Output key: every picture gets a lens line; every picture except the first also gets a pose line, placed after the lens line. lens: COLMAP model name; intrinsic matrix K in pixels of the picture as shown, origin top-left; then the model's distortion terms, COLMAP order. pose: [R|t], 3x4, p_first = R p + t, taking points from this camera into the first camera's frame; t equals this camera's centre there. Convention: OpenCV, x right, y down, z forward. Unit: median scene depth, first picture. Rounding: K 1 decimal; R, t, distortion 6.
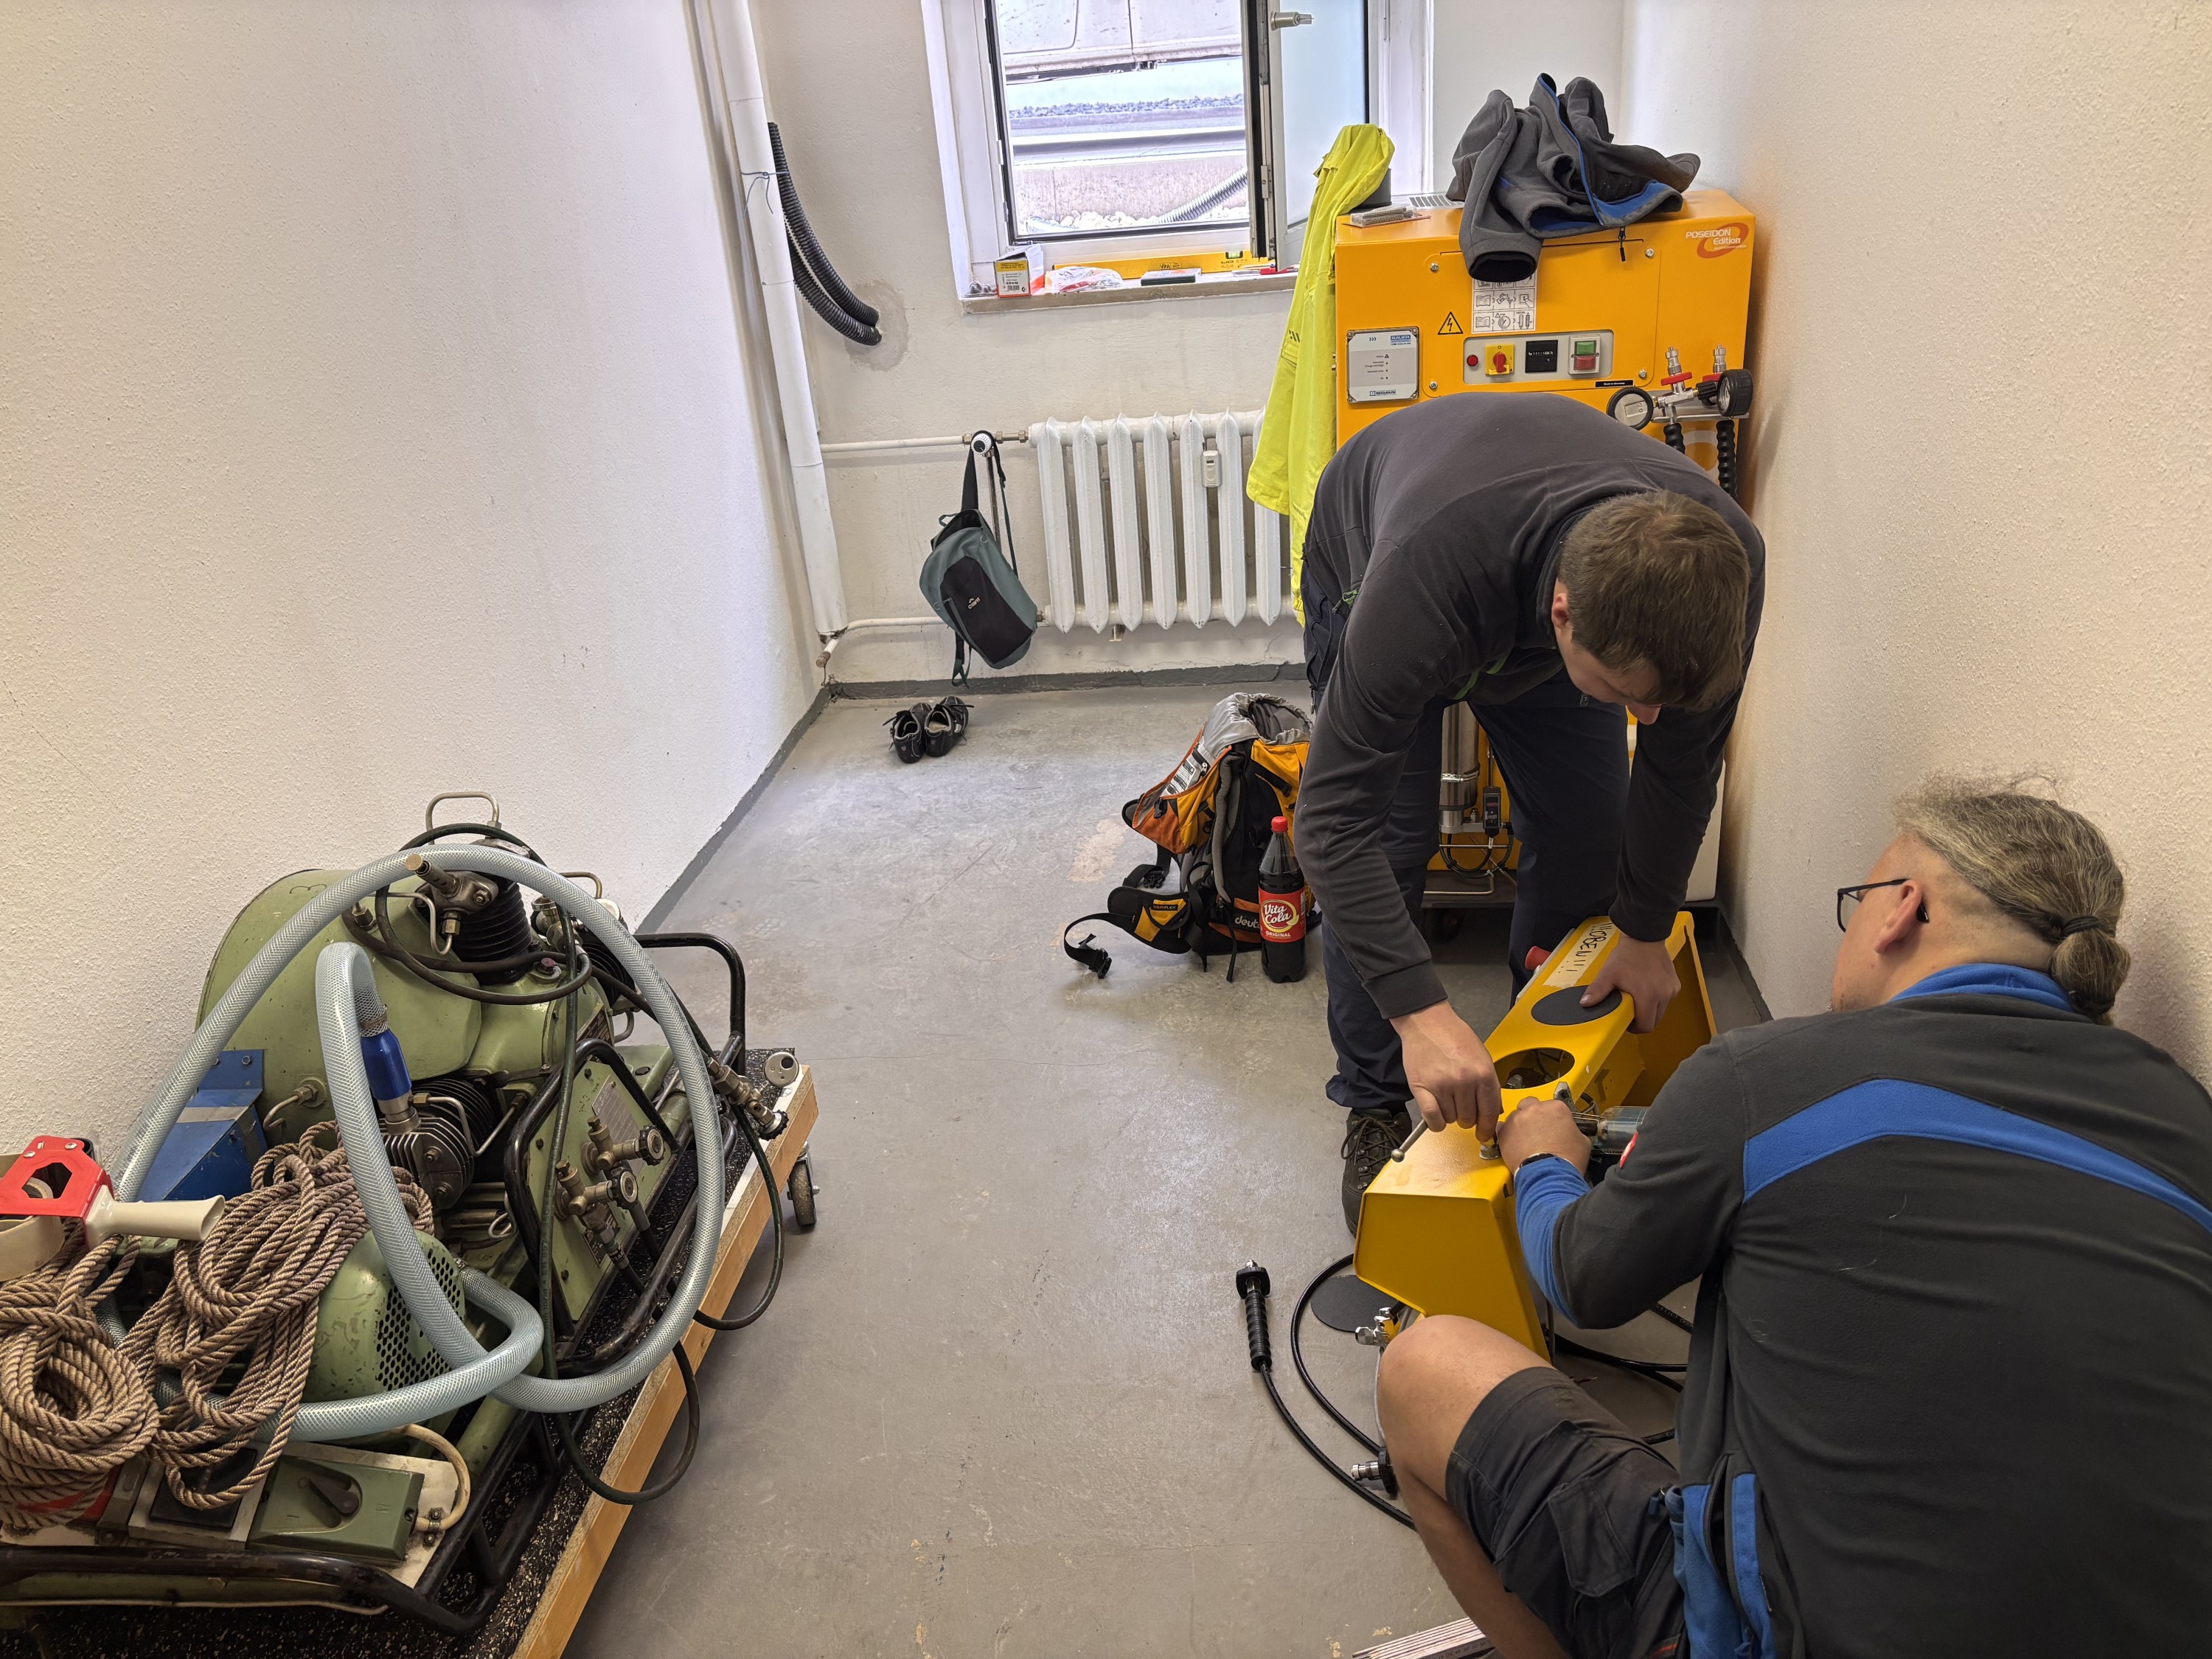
lens RADIAL K [[1684.4, 0, 1099.8], [0, 1684.4, 873.3], [0, 0, 1]] dist [0.031704, -0.035273]
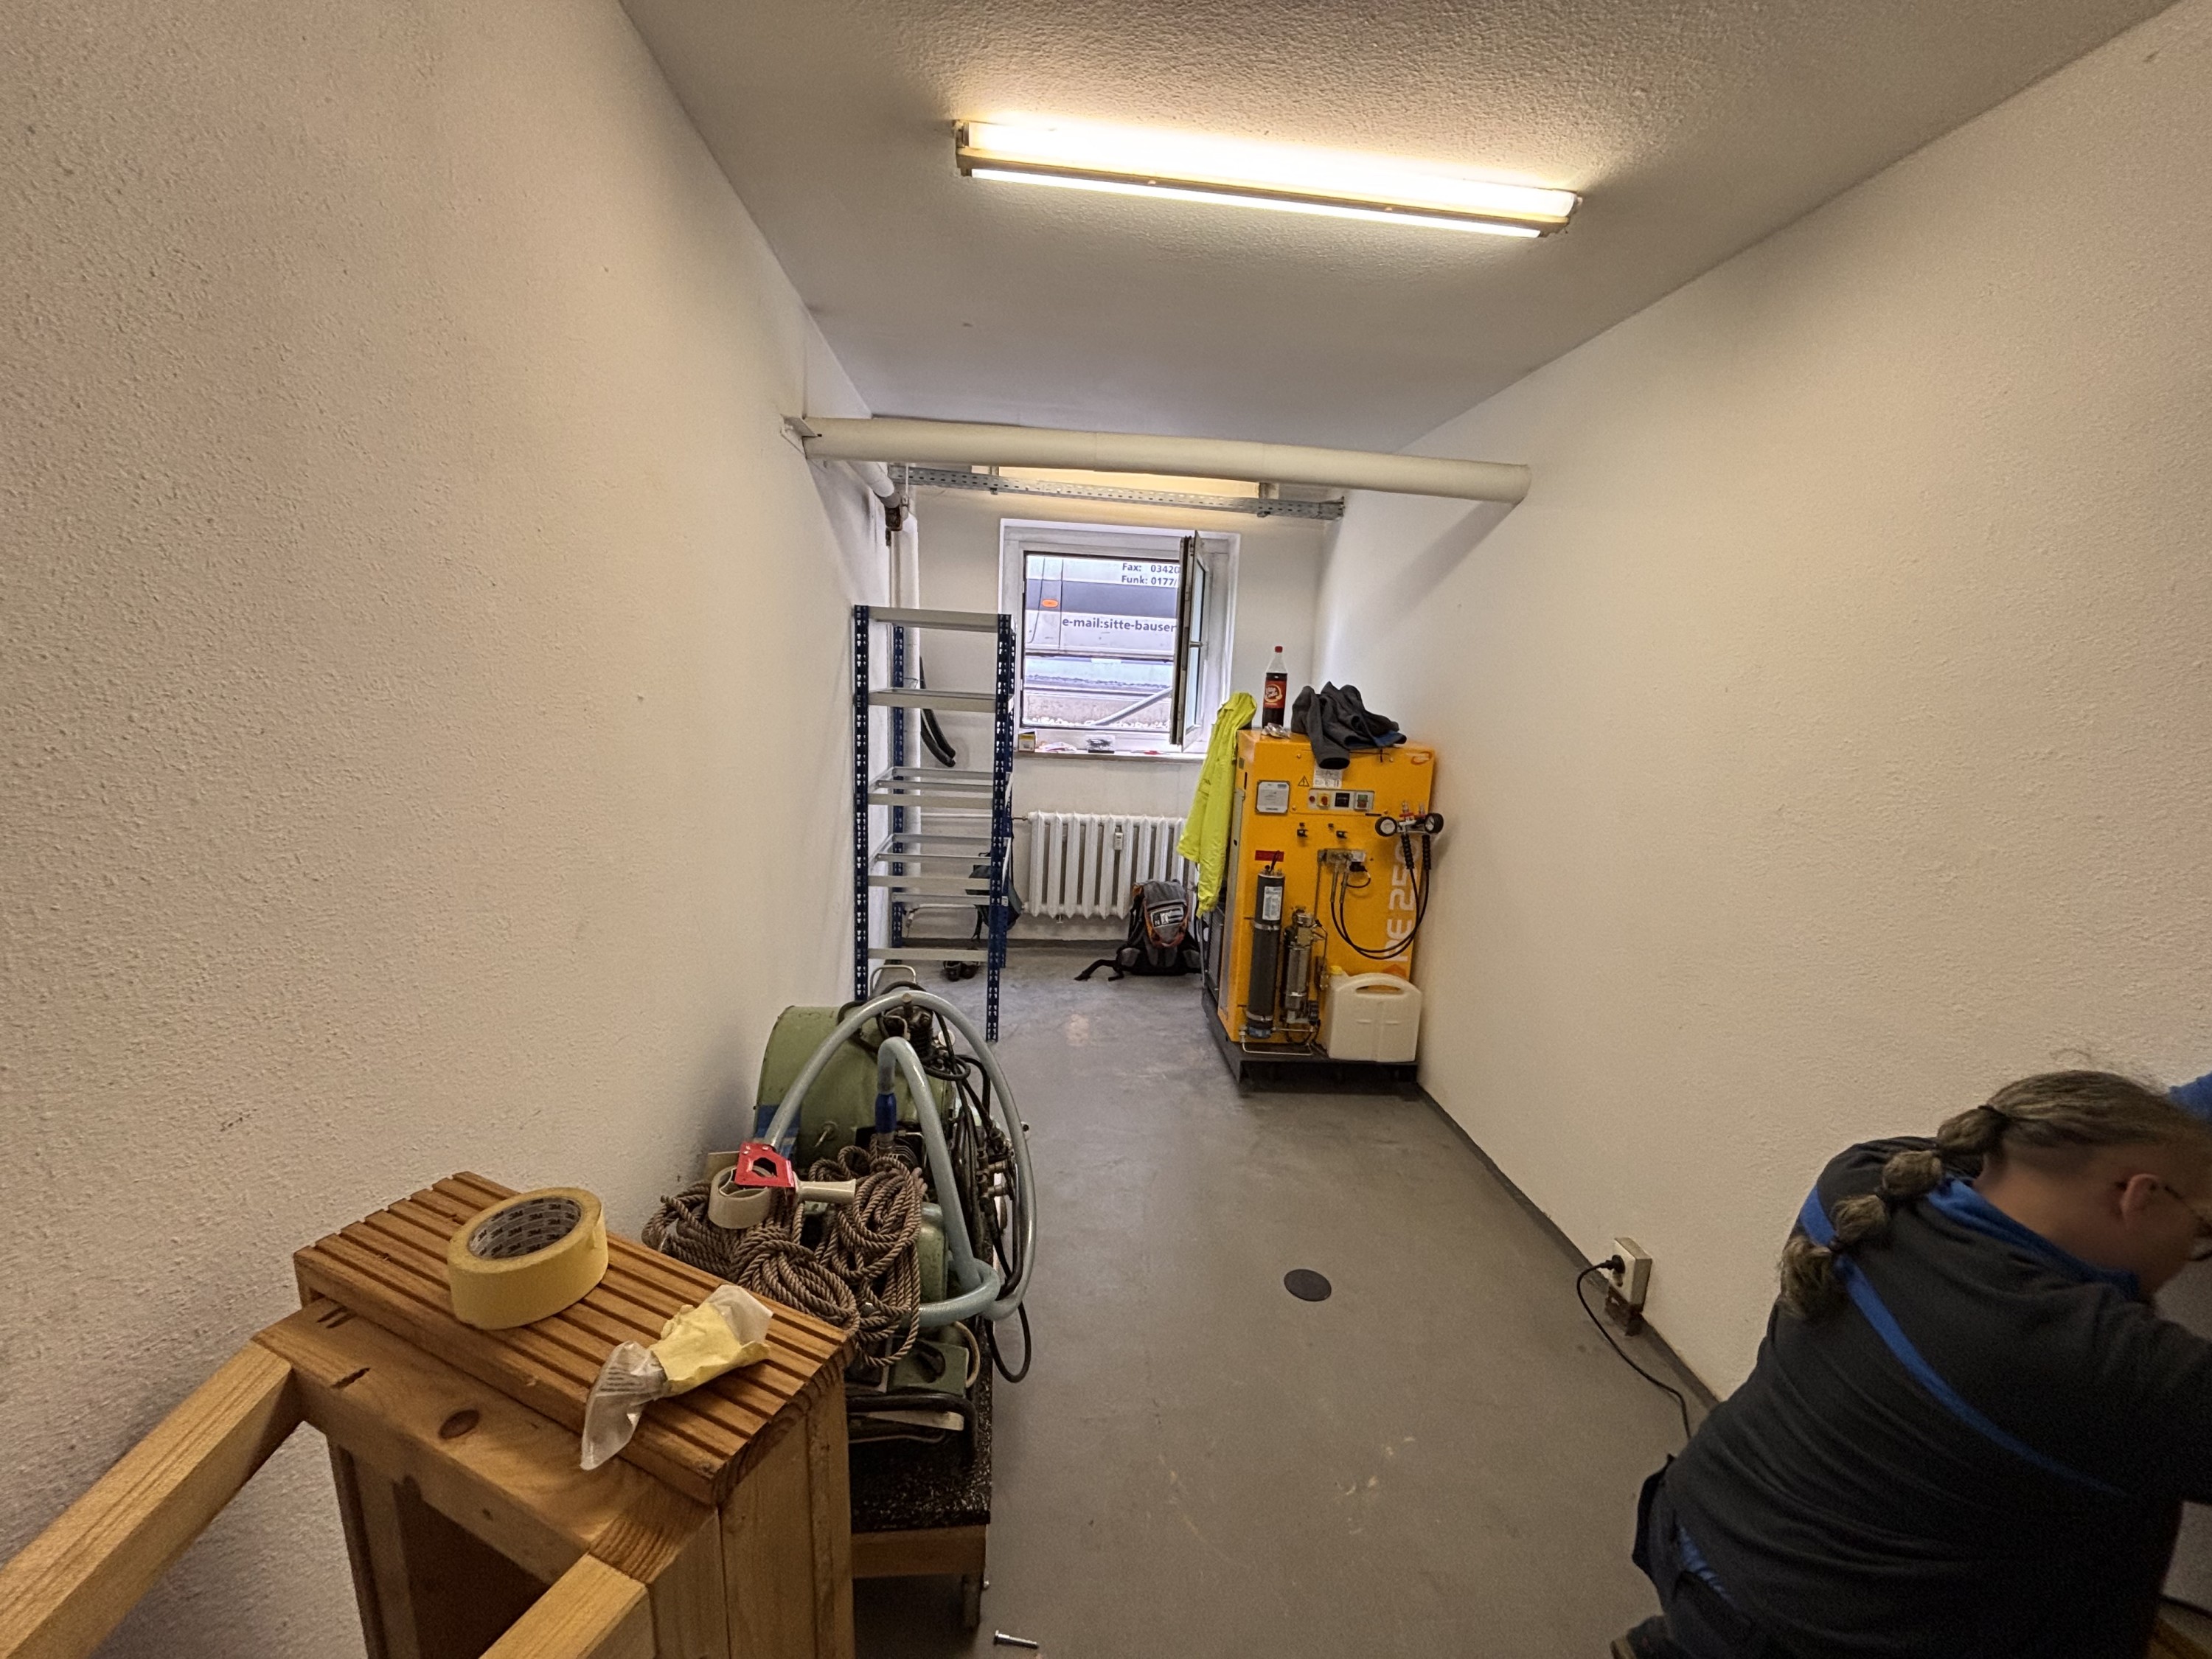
lens RADIAL K [[885.6, 0, 1108.8], [0, 885.6, 837.6], [0, 0, 1]] dist [0.001120, 0.000013]
pose [[0.975076, 0.084374, 0.205203, -0.222495], [-0.030434, 0.966992, -0.252983, 0.033851], [-0.219775, 0.240432, 0.945458, -0.003530]]
